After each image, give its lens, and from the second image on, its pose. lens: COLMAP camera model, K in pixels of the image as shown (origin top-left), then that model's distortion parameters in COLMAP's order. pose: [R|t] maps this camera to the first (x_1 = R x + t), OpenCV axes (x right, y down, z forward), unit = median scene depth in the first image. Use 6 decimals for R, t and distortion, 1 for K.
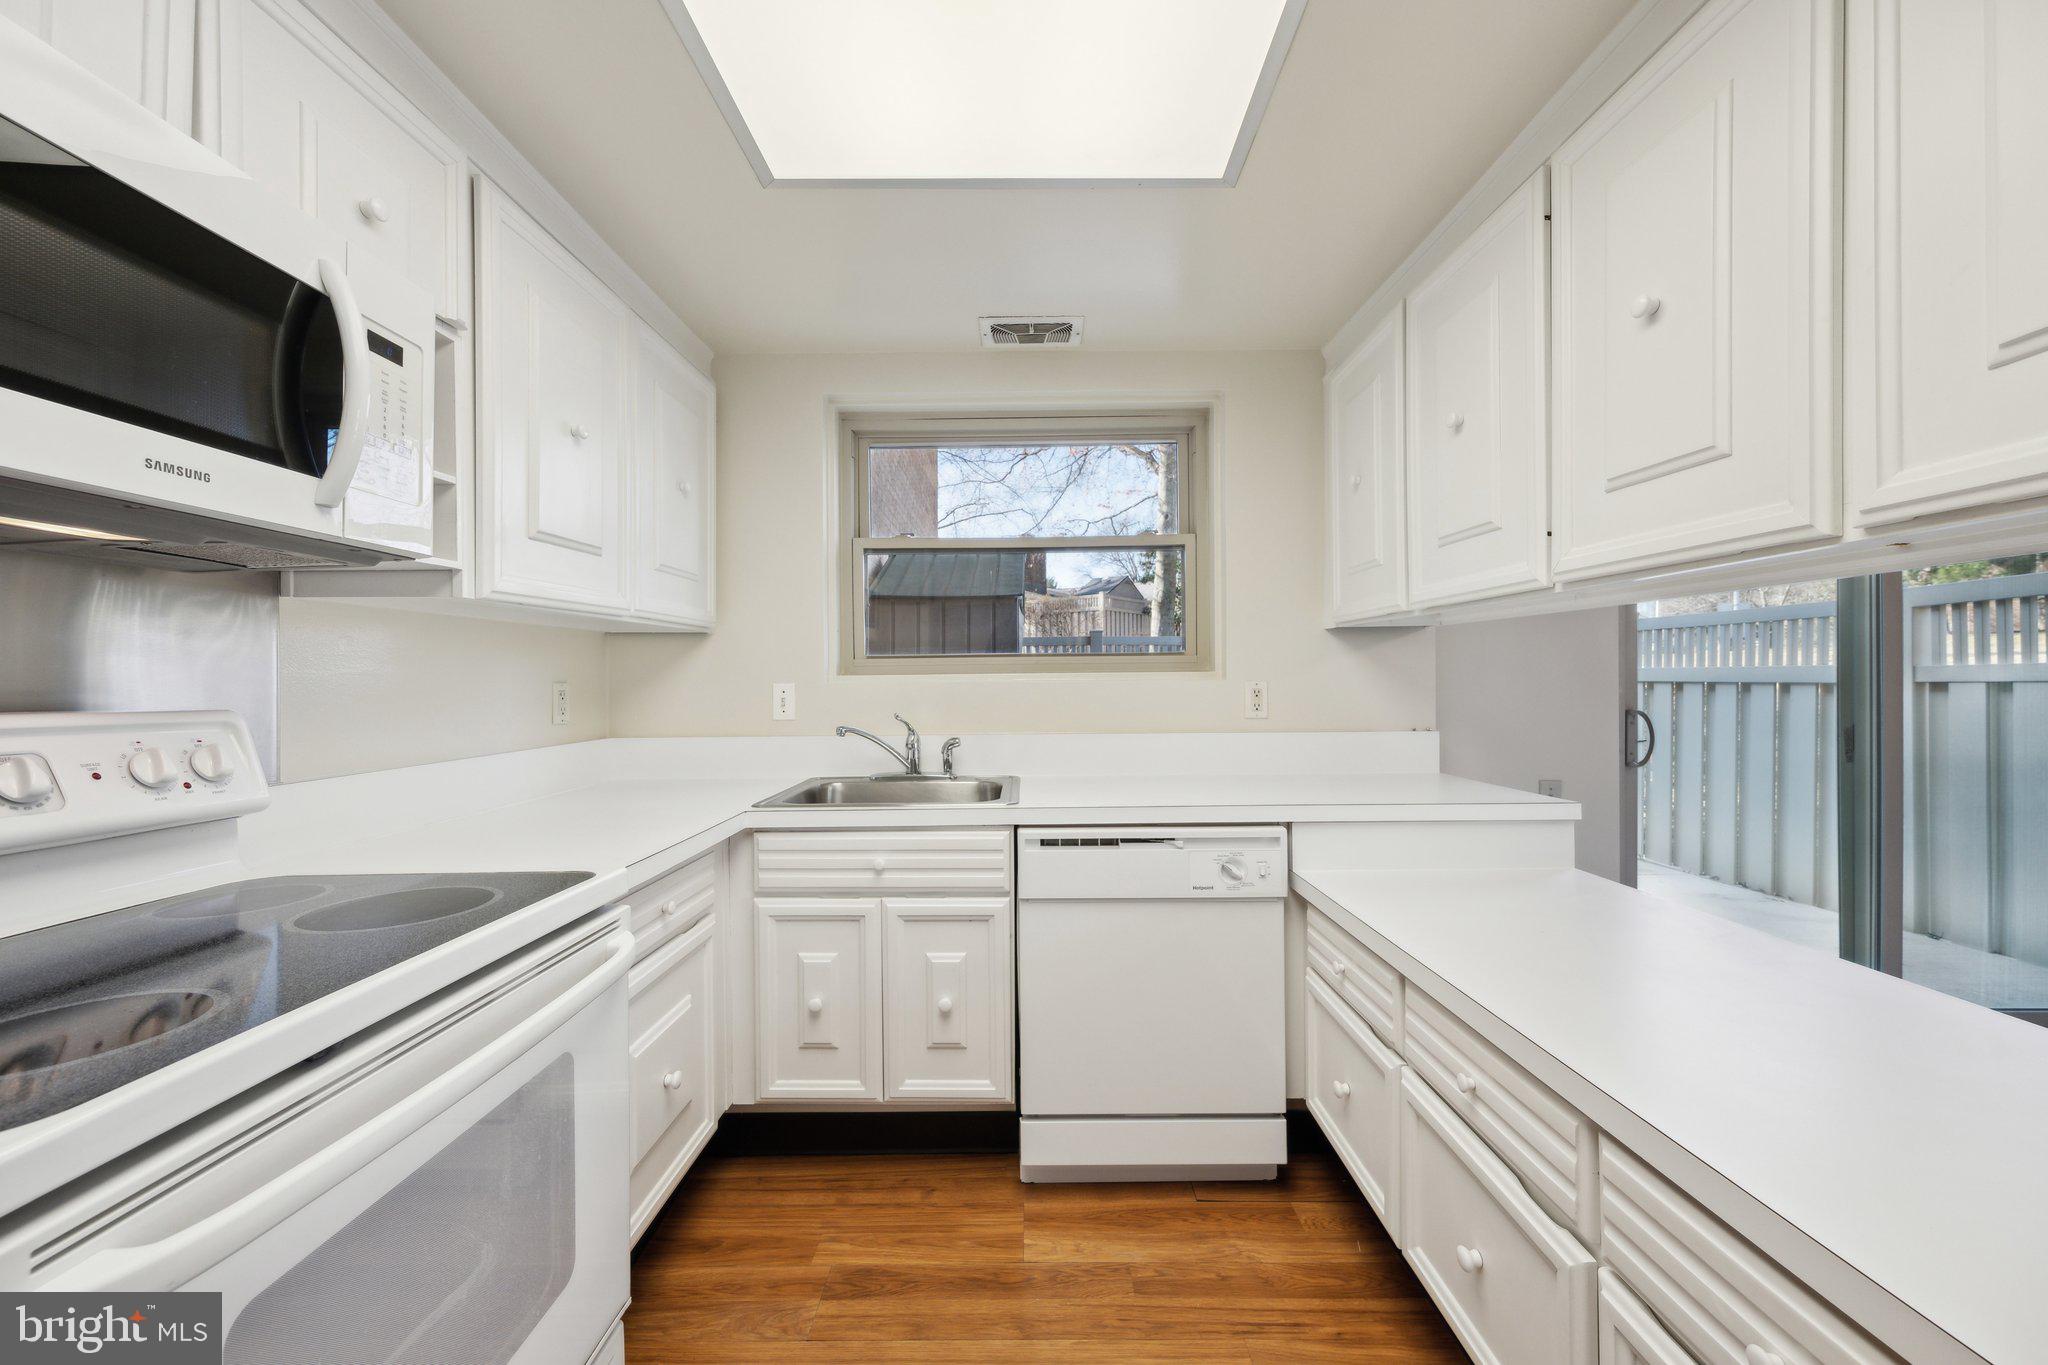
lens RADIAL K [[804.7, 0, 1024.2], [0, 804.7, 682.9], [0, 0, 1]] dist [-0.000471, 0.000065]
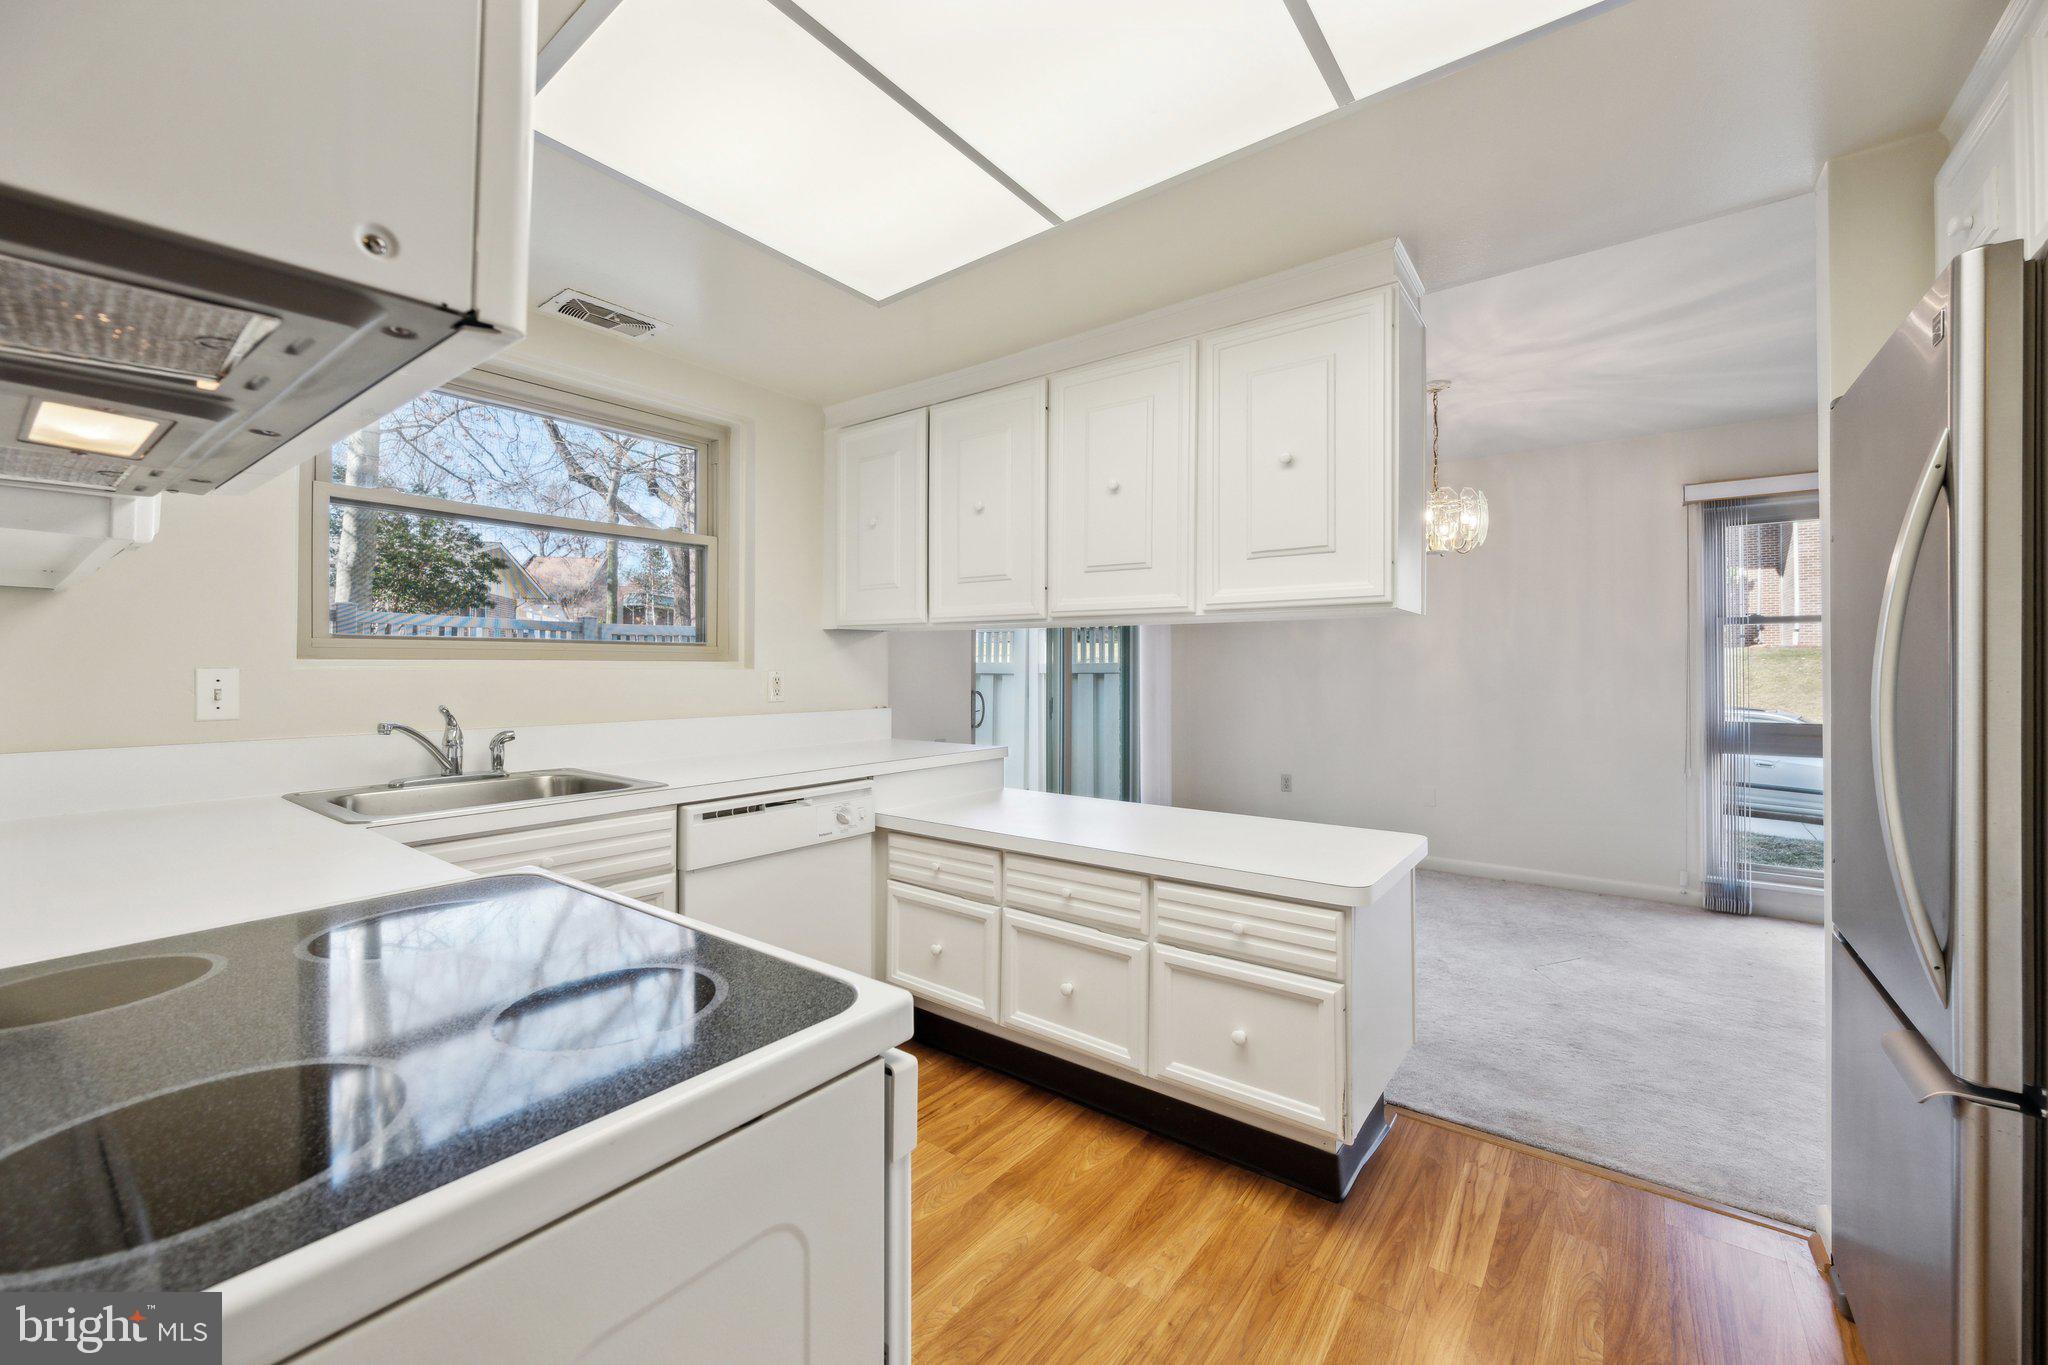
lens RADIAL K [[804.7, 0, 1025.9], [0, 804.7, 669.0], [0, 0, 1]] dist [-0.000471, 0.000065]
pose [[0.600014, 0.009031, 0.799939, -0.590998], [-0.005656, 0.999959, -0.007046, 0.002523], [-0.799970, -0.000296, 0.600040, -0.009824]]
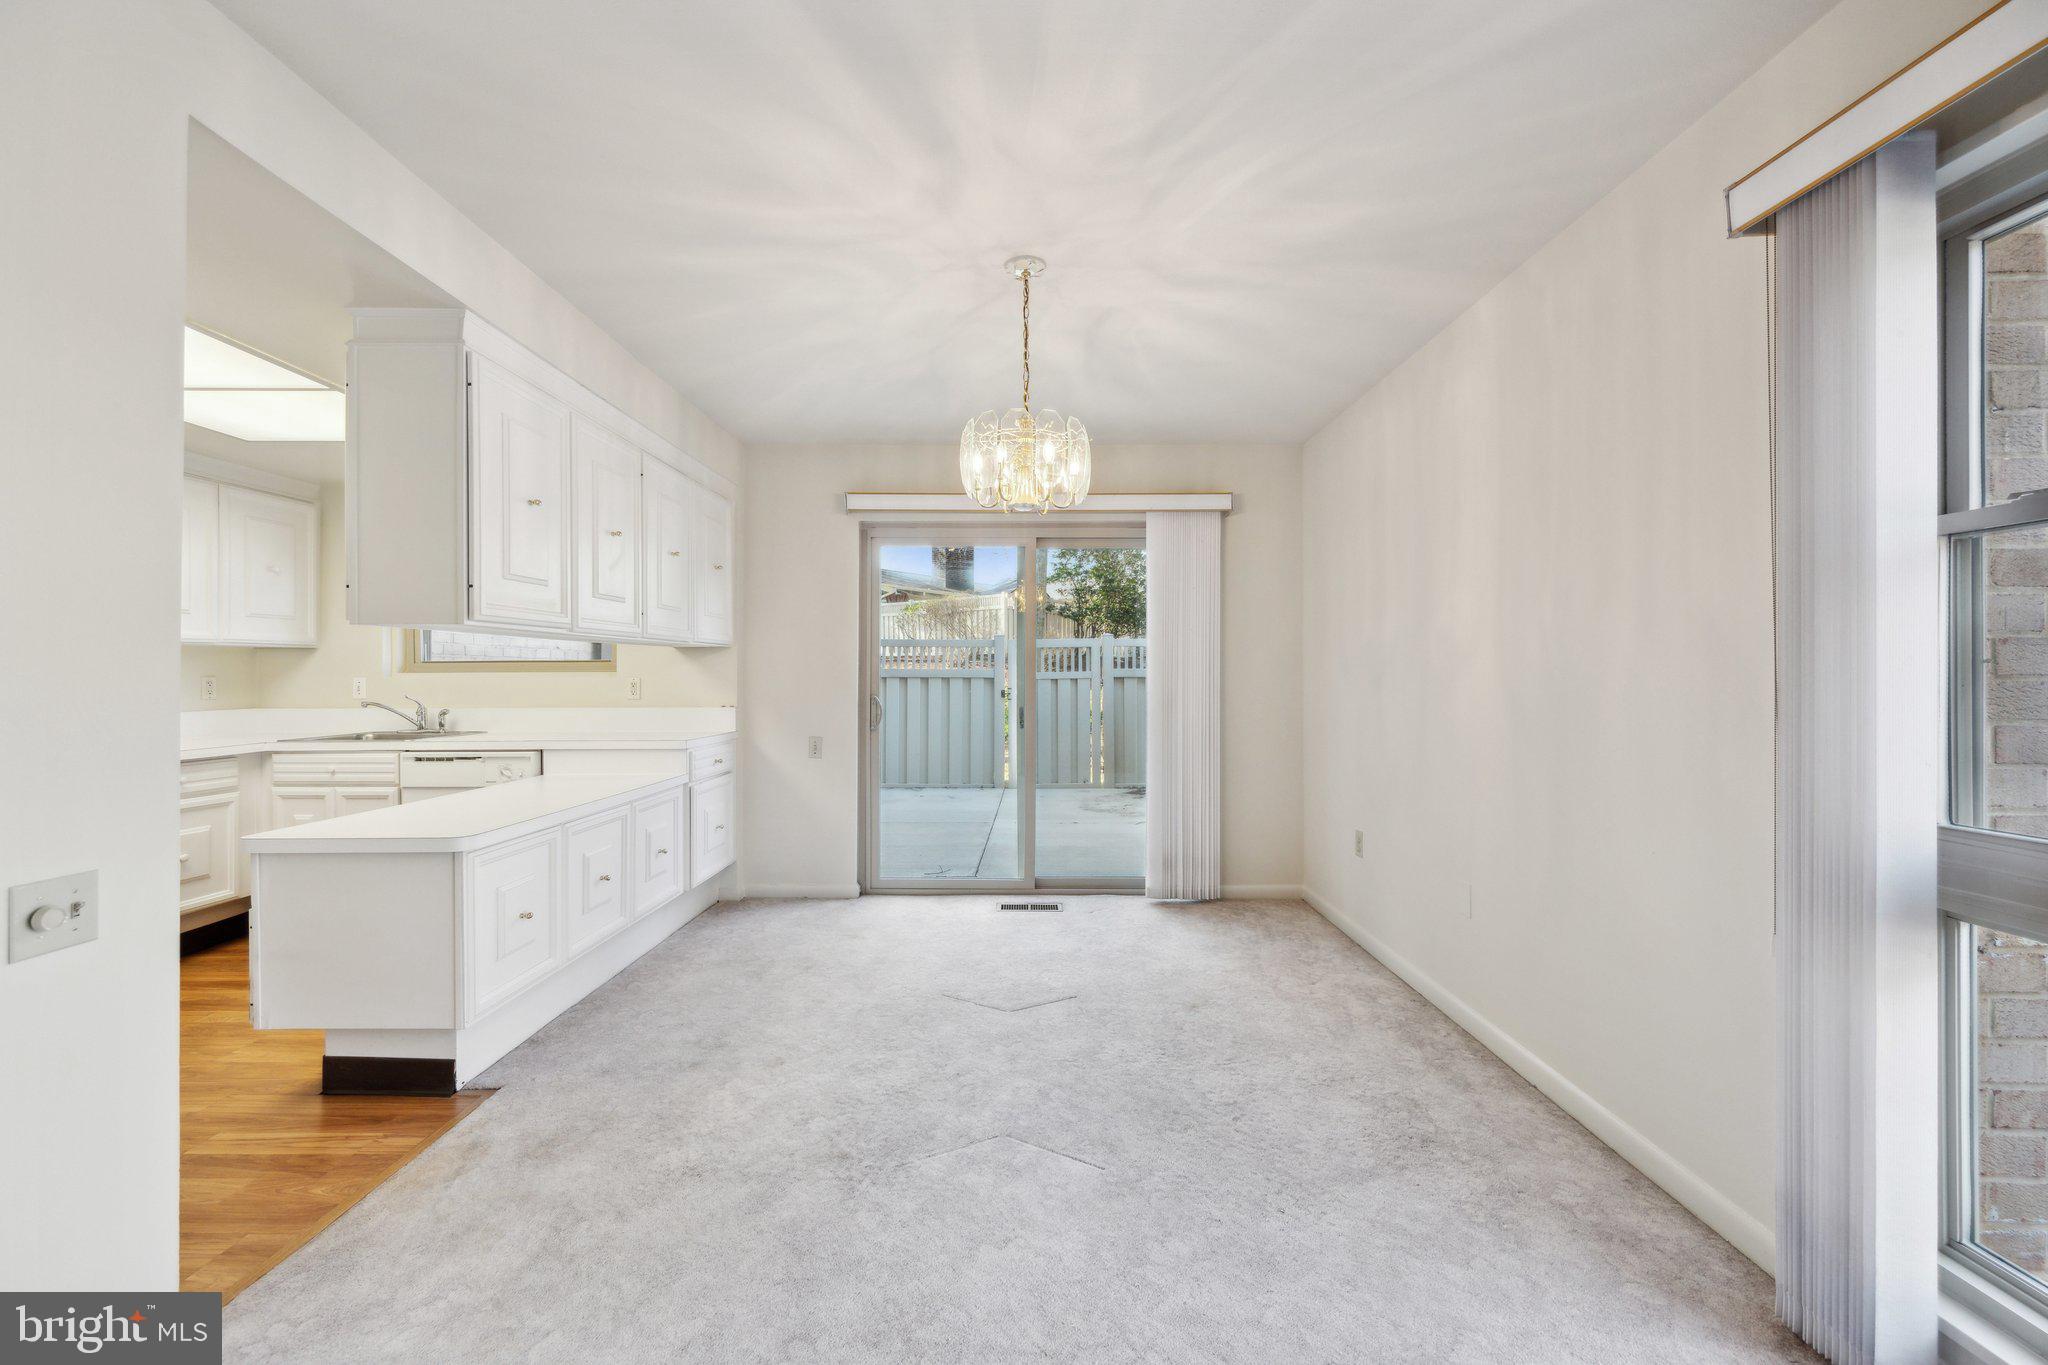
lens RADIAL K [[804.7, 0, 1025.2], [0, 804.7, 680.2], [0, 0, 1]] dist [-0.000471, 0.000065]
pose [[0.999989, 0.004629, 0.000841, 1.517452], [-0.004632, 0.999981, 0.004134, -0.010903], [-0.000822, -0.004137, 0.999991, -0.978182]]
